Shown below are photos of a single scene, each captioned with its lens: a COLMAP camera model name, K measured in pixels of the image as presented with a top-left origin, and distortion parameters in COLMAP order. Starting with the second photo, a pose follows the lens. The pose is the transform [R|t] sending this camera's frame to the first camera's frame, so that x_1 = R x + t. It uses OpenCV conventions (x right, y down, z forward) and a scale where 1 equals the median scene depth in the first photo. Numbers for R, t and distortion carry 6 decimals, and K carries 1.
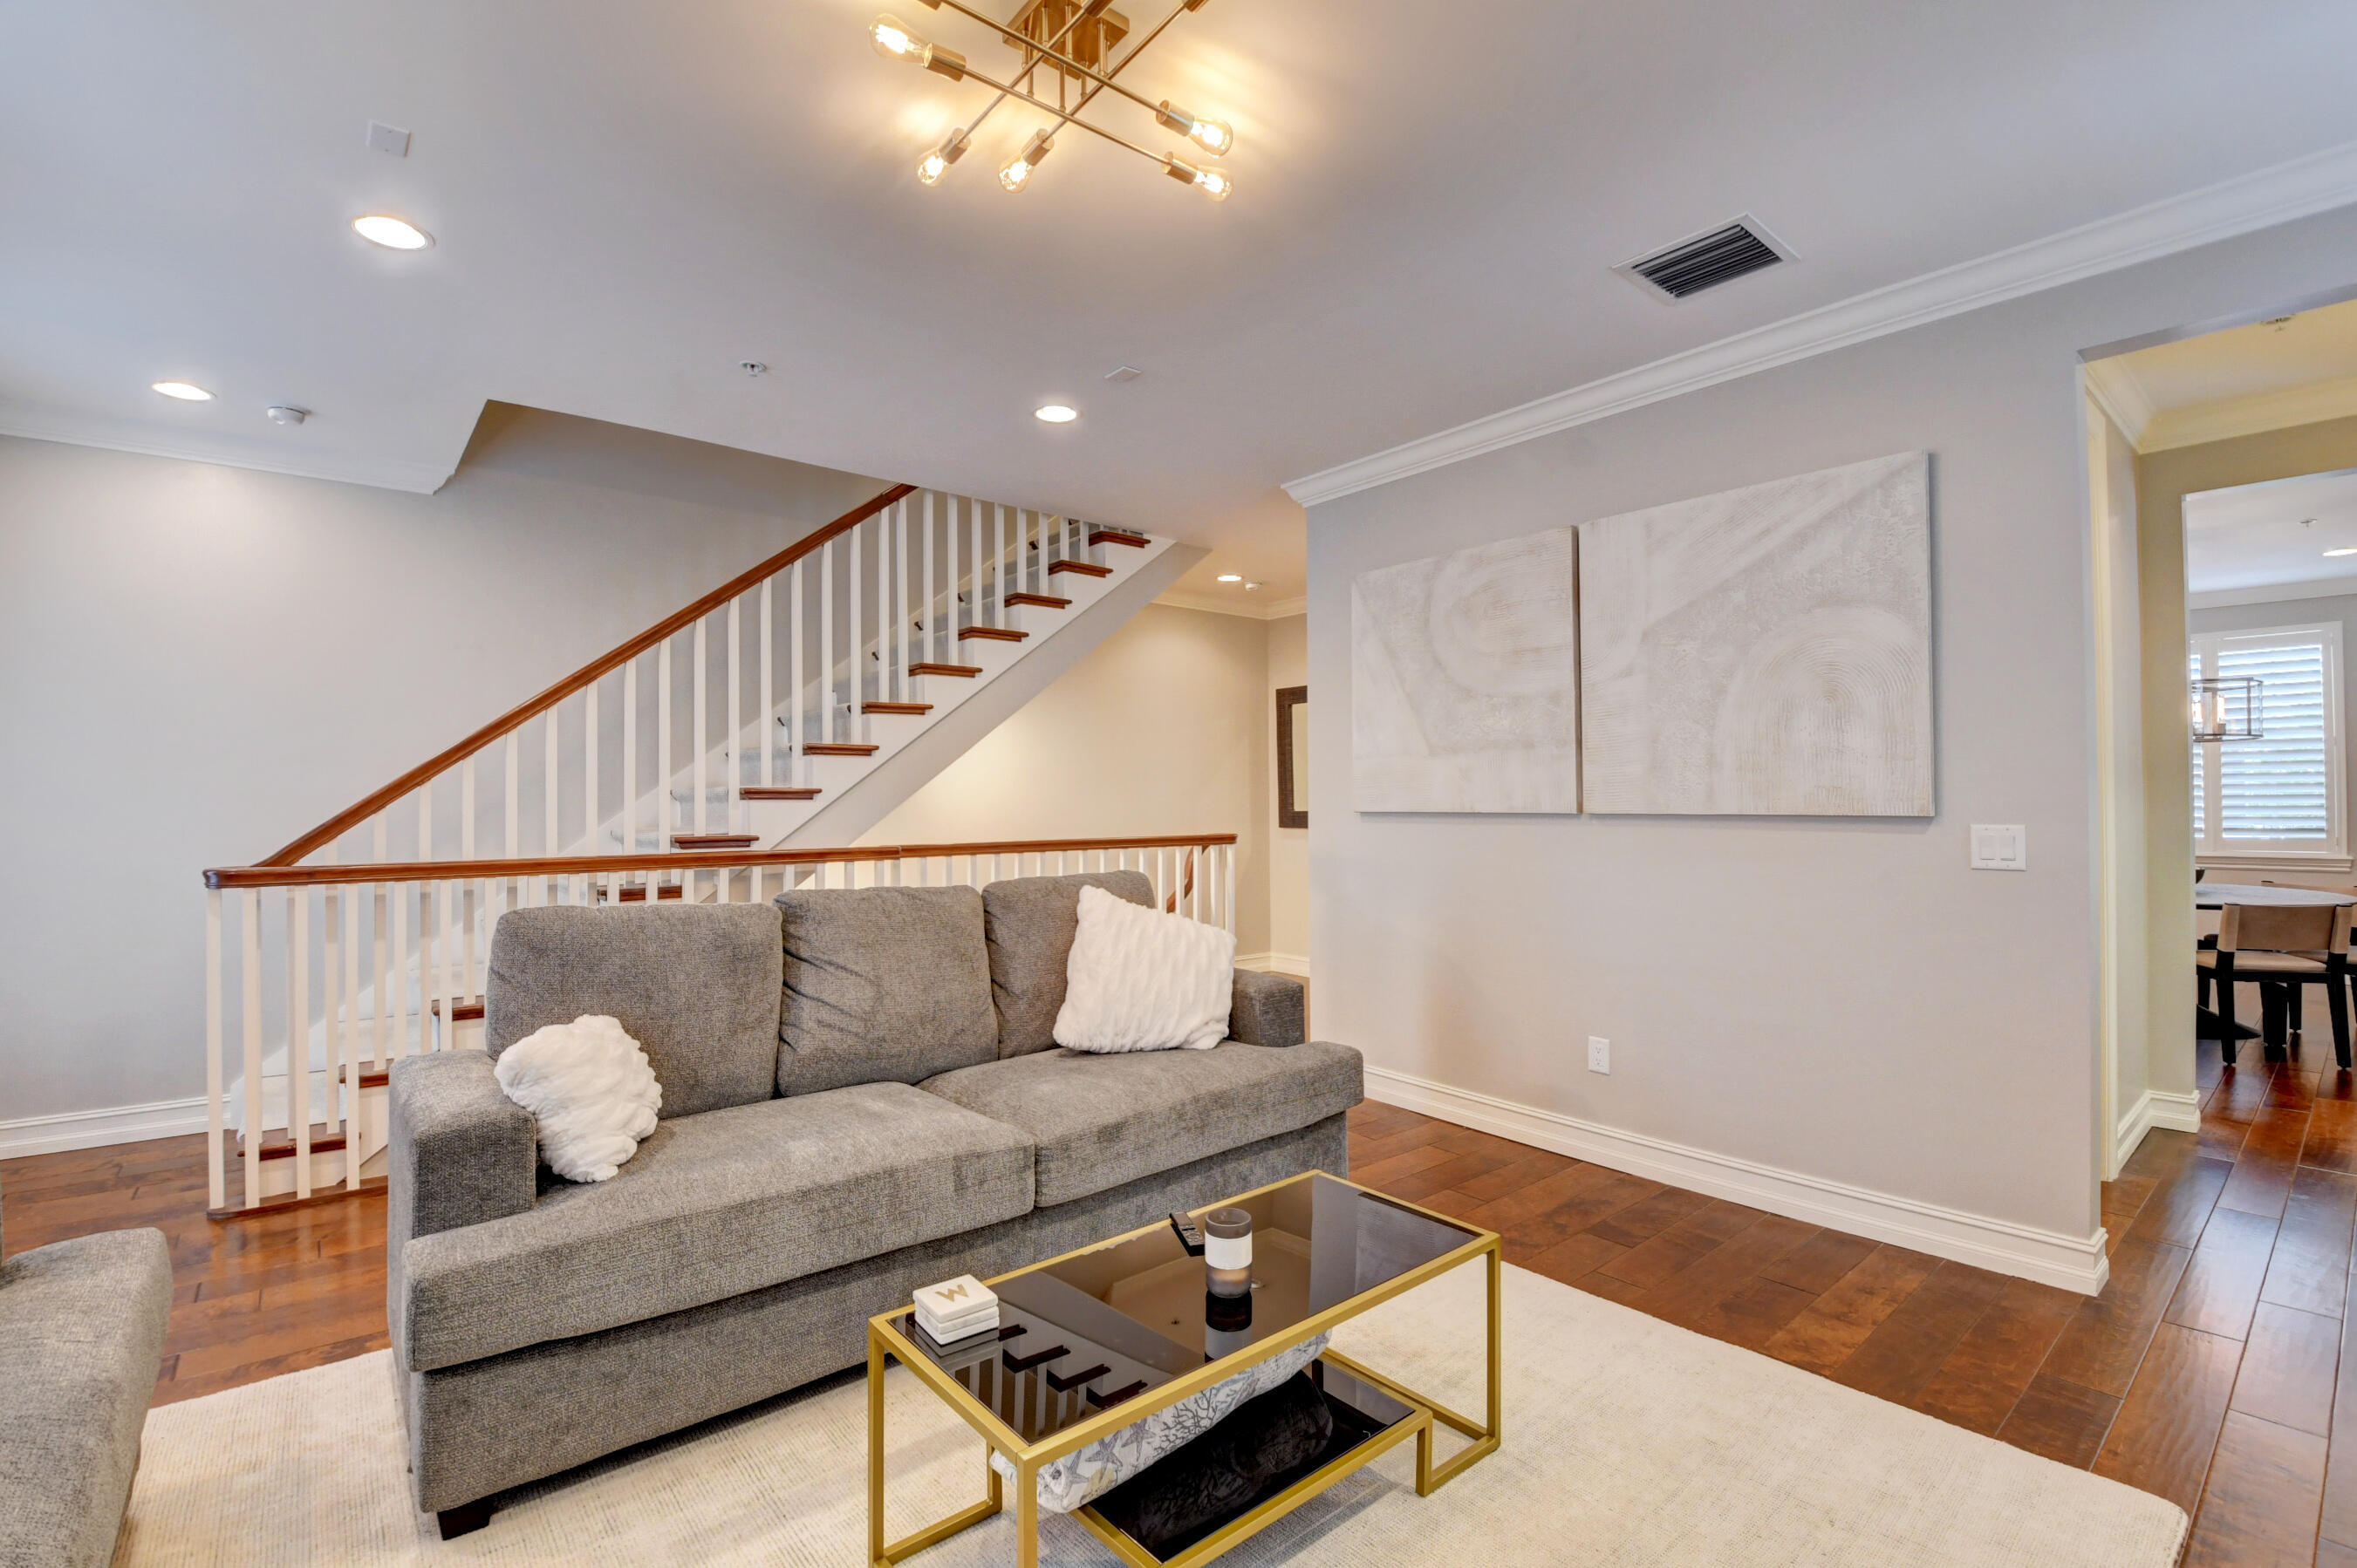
lens RADIAL K [[1035.2, 0, 1178.3], [0, 1035.2, 787.6], [0, 0, 1]] dist [0.003180, -0.022768]
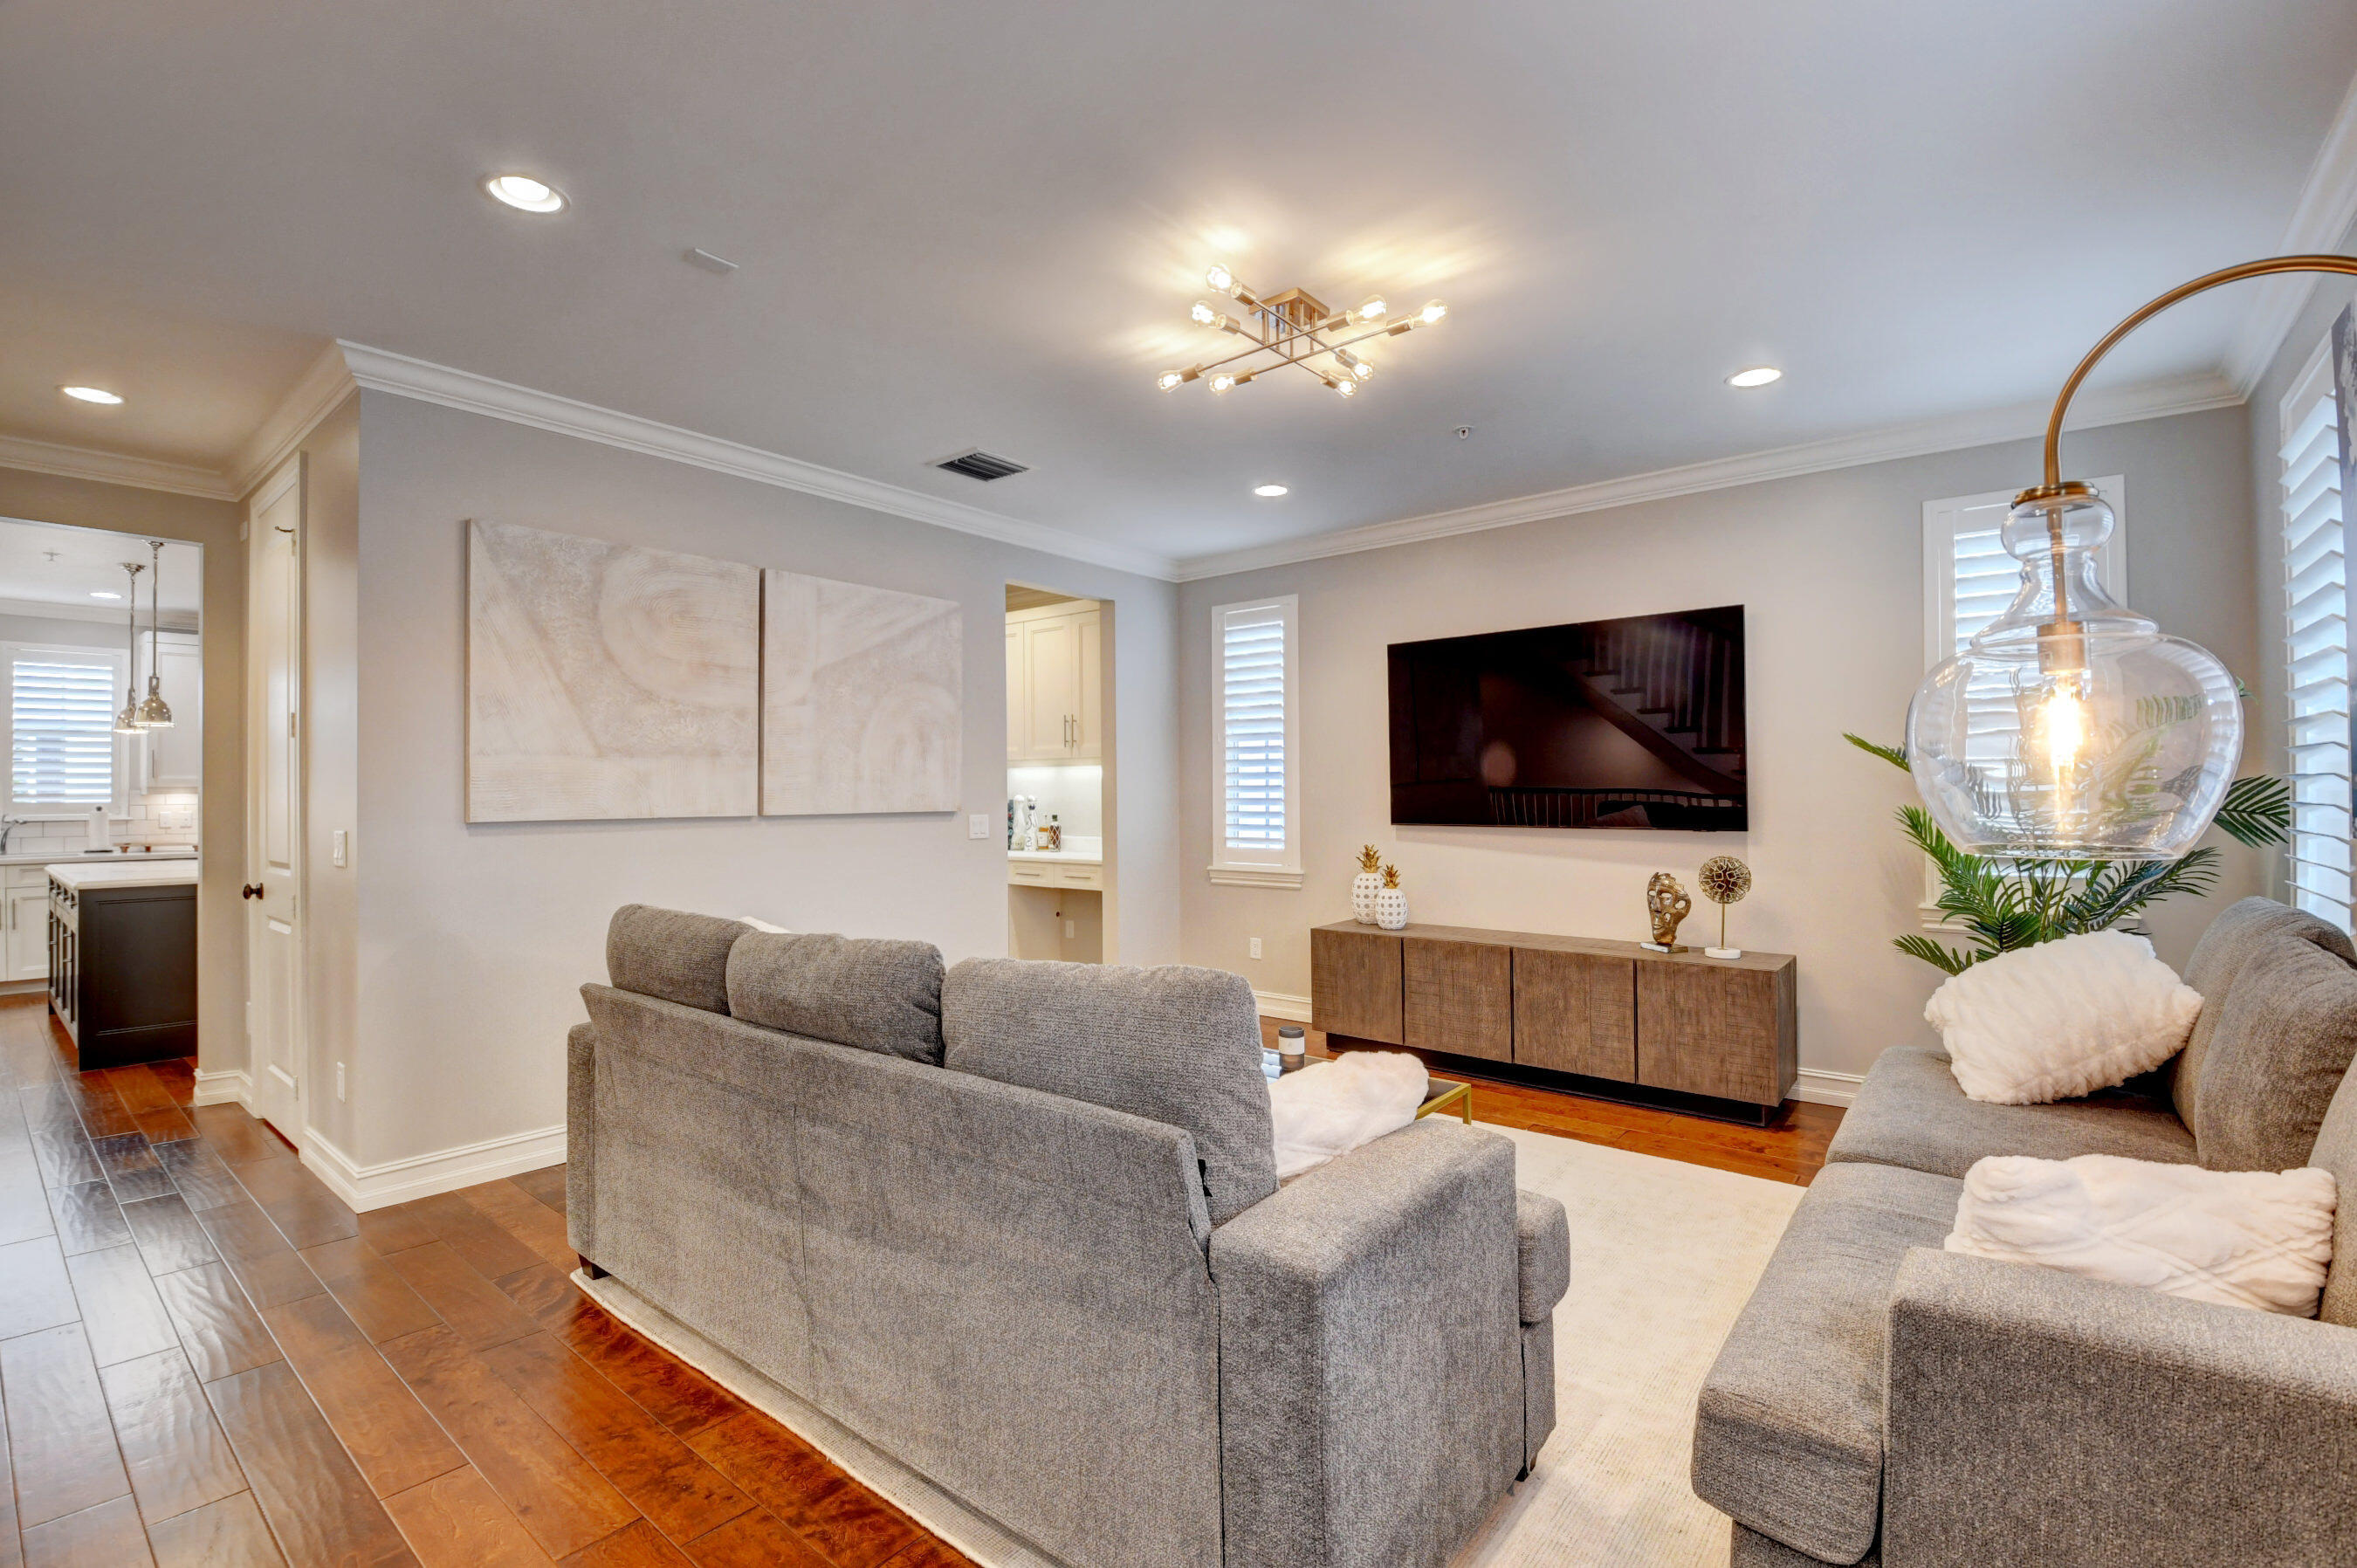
lens RADIAL K [[1035.4, 0, 1178.3], [0, 1035.4, 787.6], [0, 0, 1]] dist [0.003180, -0.022768]
pose [[-0.209824, 0.013685, 0.977643, -0.872219], [-0.001233, 0.999898, -0.014262, 0.009624], [-0.977738, -0.004198, -0.209785, 0.807135]]
